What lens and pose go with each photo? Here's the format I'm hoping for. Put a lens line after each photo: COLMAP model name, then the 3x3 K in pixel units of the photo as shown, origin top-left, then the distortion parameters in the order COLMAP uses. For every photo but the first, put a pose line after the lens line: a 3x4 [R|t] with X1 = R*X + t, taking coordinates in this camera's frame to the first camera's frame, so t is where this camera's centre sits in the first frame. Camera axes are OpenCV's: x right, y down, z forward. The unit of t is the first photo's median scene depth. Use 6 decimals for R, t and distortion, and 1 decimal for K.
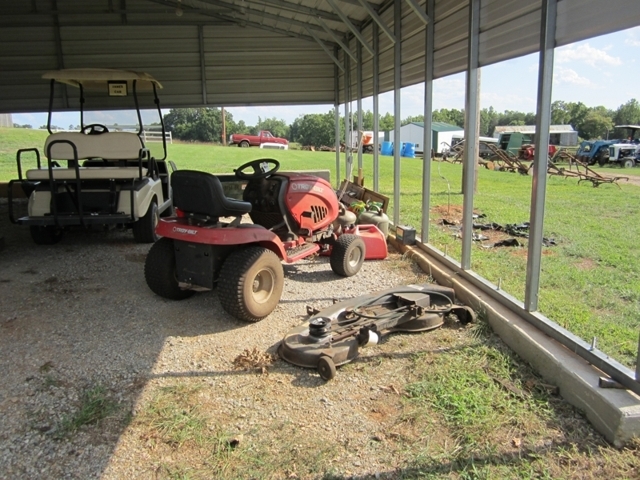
lens RADIAL K [[500.6, 0, 321.4], [0, 500.6, 238.4], [0, 0, 1]] dist [-0.015831, 0.005898]
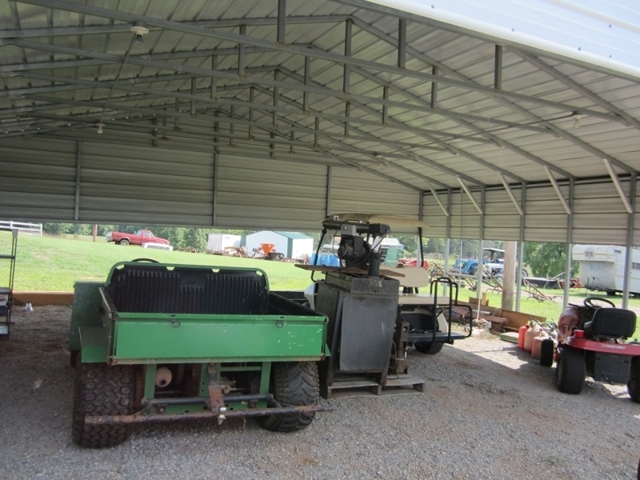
lens RADIAL K [[500.6, 0, 320.3], [0, 500.6, 240.3], [0, 0, 1]] dist [-0.015831, 0.005898]
pose [[0.947276, 0.060444, 0.314667, -0.622644], [0.002908, 0.980384, -0.197075, -0.013540], [-0.320406, 0.187600, 0.928518, -0.077170]]
